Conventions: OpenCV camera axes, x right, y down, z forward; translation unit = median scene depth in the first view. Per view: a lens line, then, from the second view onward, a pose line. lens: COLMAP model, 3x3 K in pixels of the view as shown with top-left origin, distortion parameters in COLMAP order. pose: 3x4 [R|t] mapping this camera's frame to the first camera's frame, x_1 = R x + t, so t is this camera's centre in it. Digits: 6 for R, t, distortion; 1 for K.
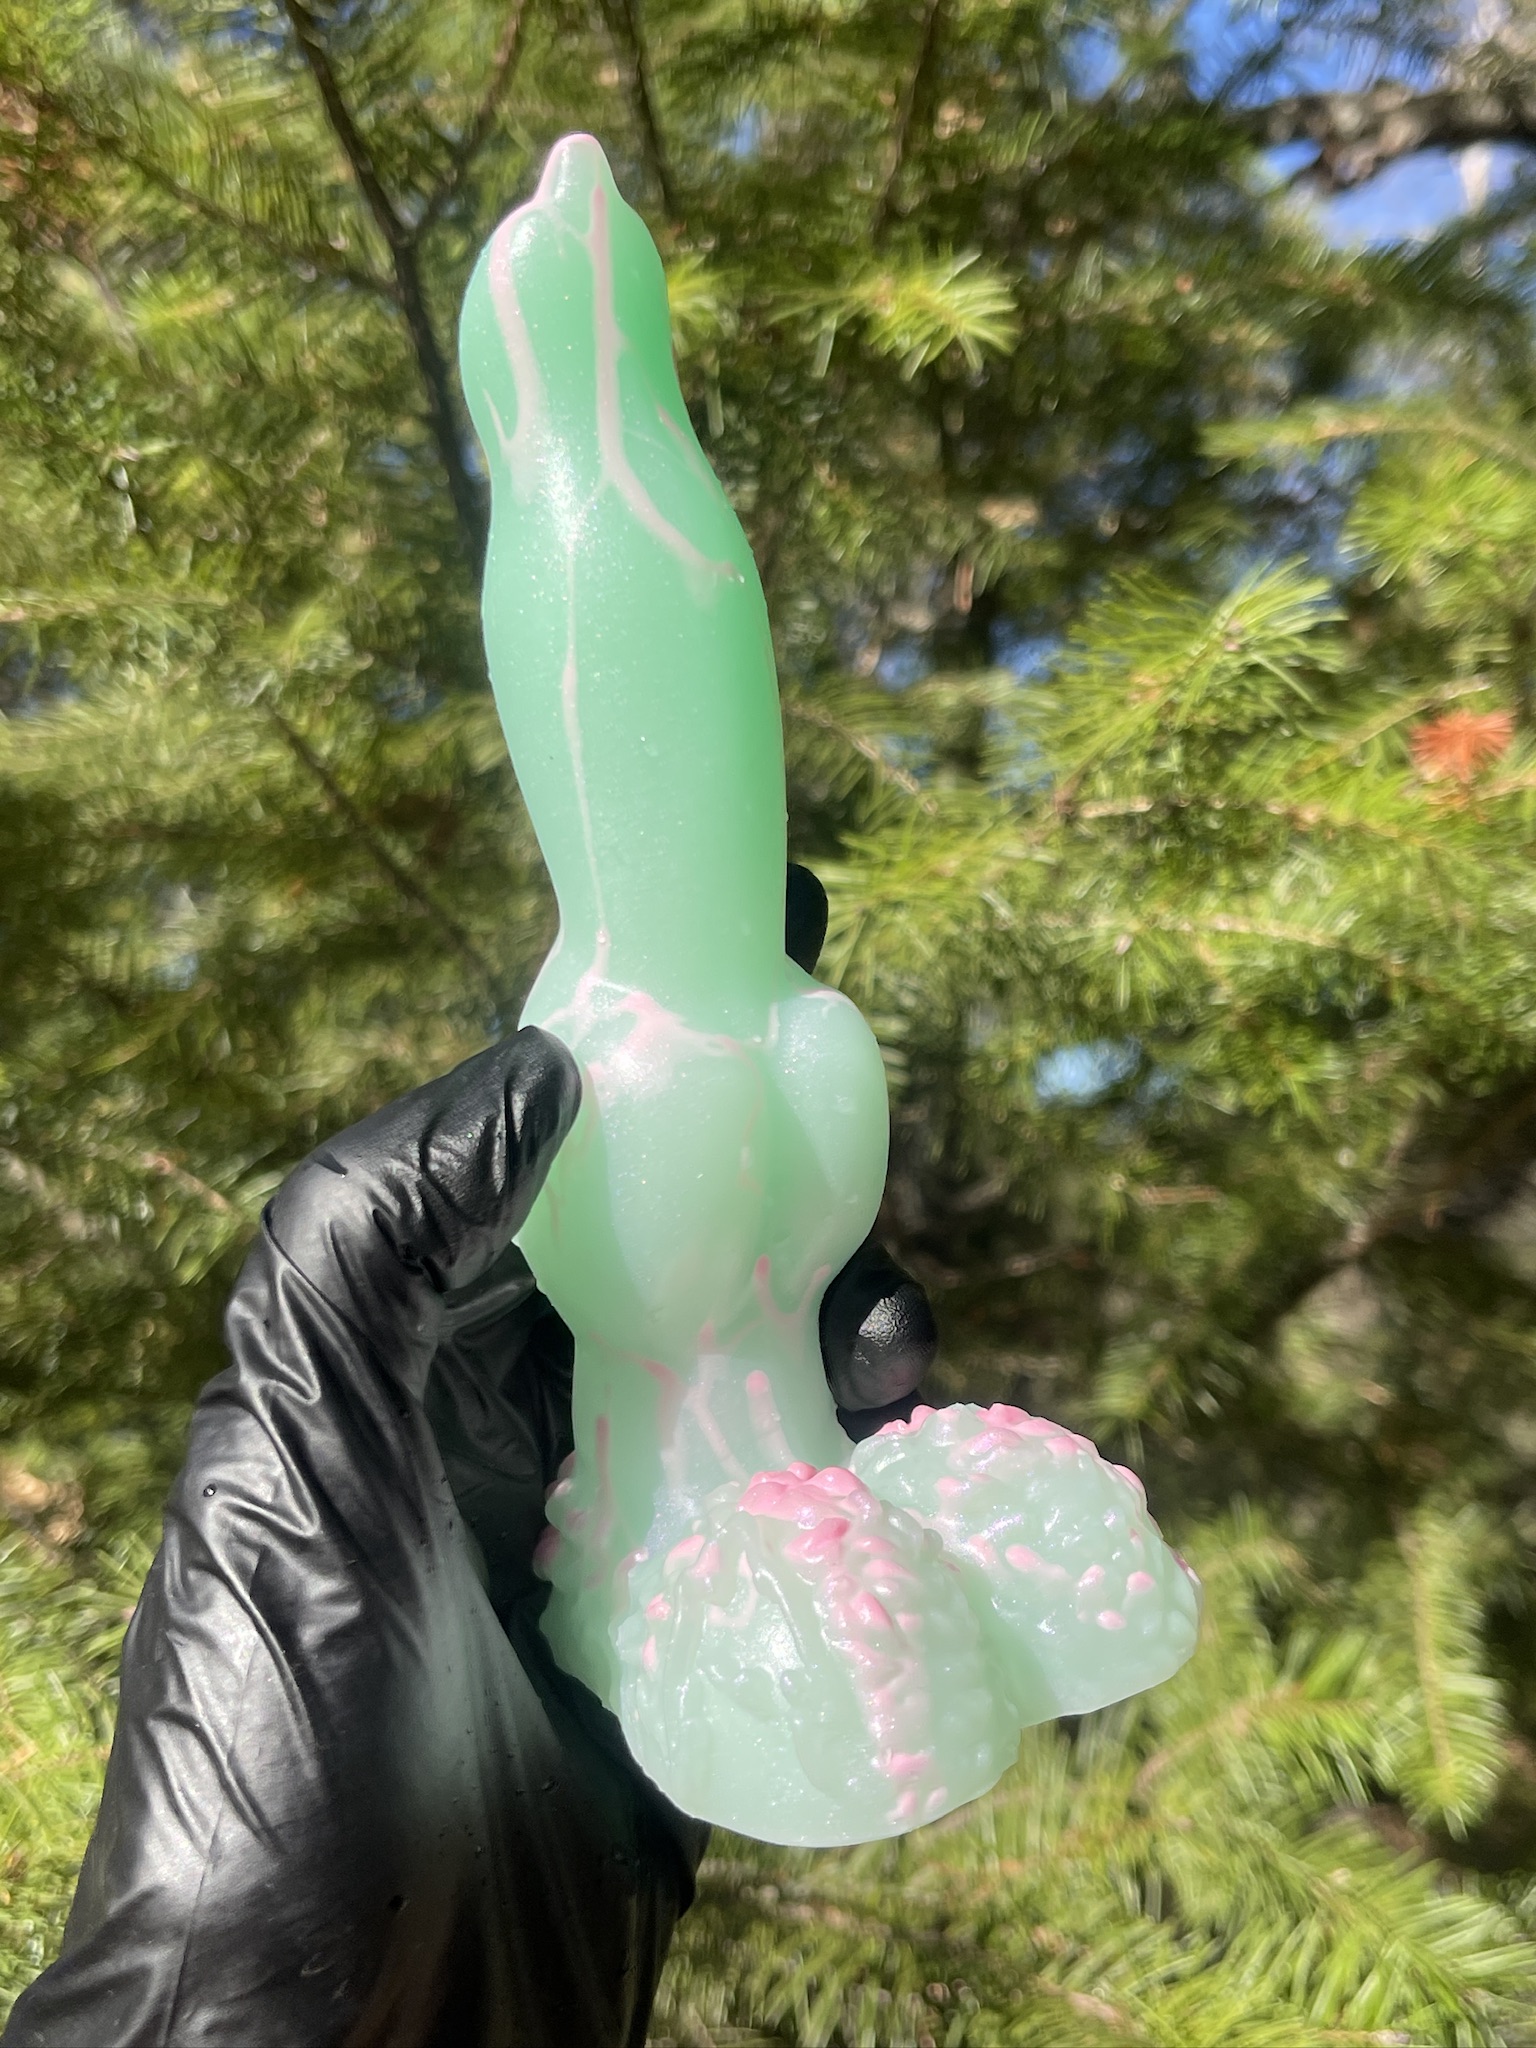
lens RADIAL K [[2579.0, 0, 770.3], [0, 2579.0, 968.8], [0, 0, 1]] dist [0.022924, -0.072819]
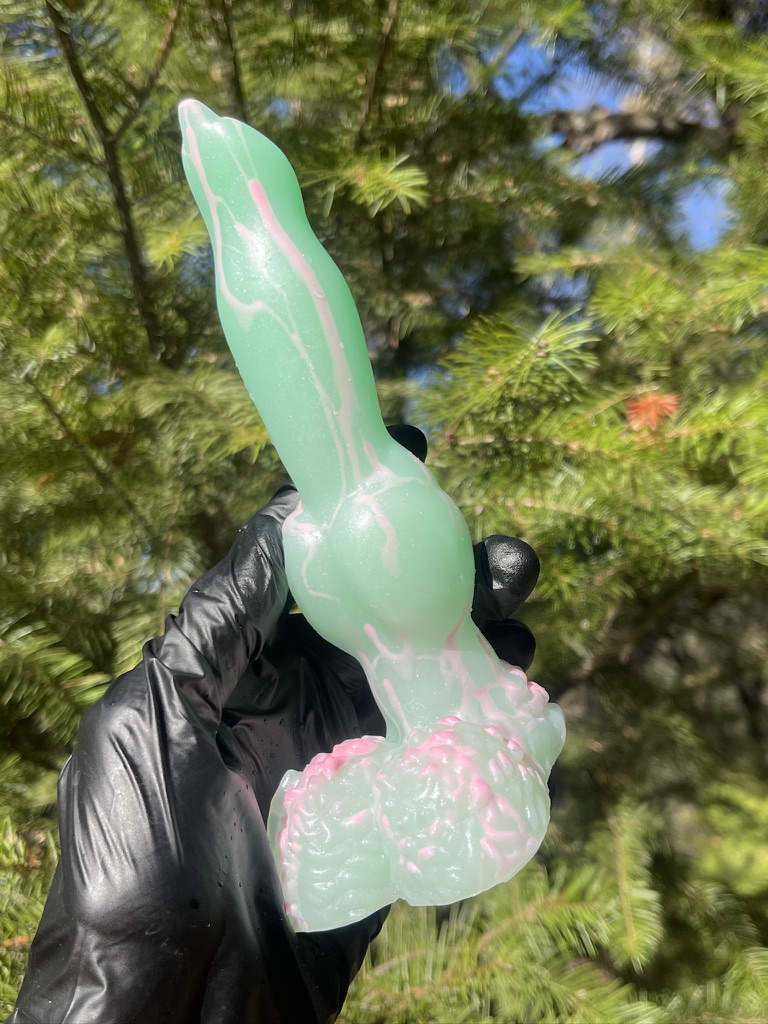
lens RADIAL K [[1271.7, 0, 398.6], [0, 1271.7, 512.8], [0, 0, 1]] dist [-0.000819, 0.014292]
pose [[0.995788, 0.017997, 0.089906, -0.008004], [-0.015742, 0.999545, -0.025724, 0.015611], [-0.090328, 0.024200, 0.995618, 0.047699]]
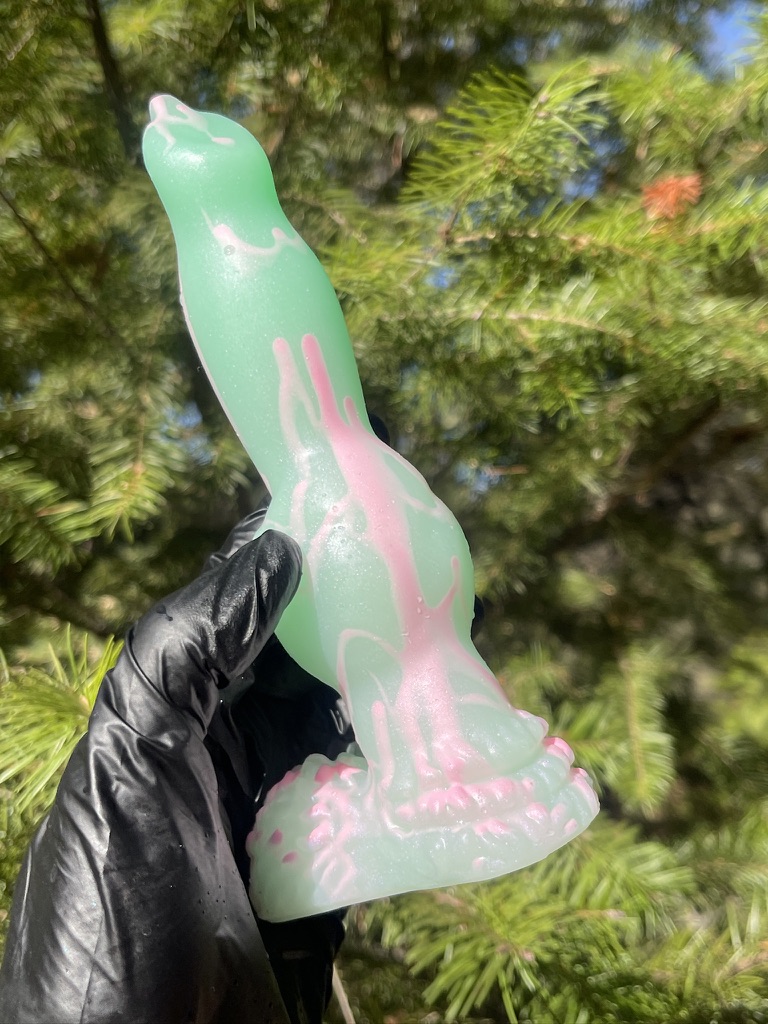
lens RADIAL K [[1261.3, 0, 389.9], [0, 1261.3, 512.7], [0, 0, 1]] dist [-0.006472, -0.008031]
pose [[0.998061, 0.009383, 0.061537, 0.022192], [-0.013575, 0.997589, 0.068058, 0.058587], [-0.060750, -0.068761, 0.995782, 0.119563]]
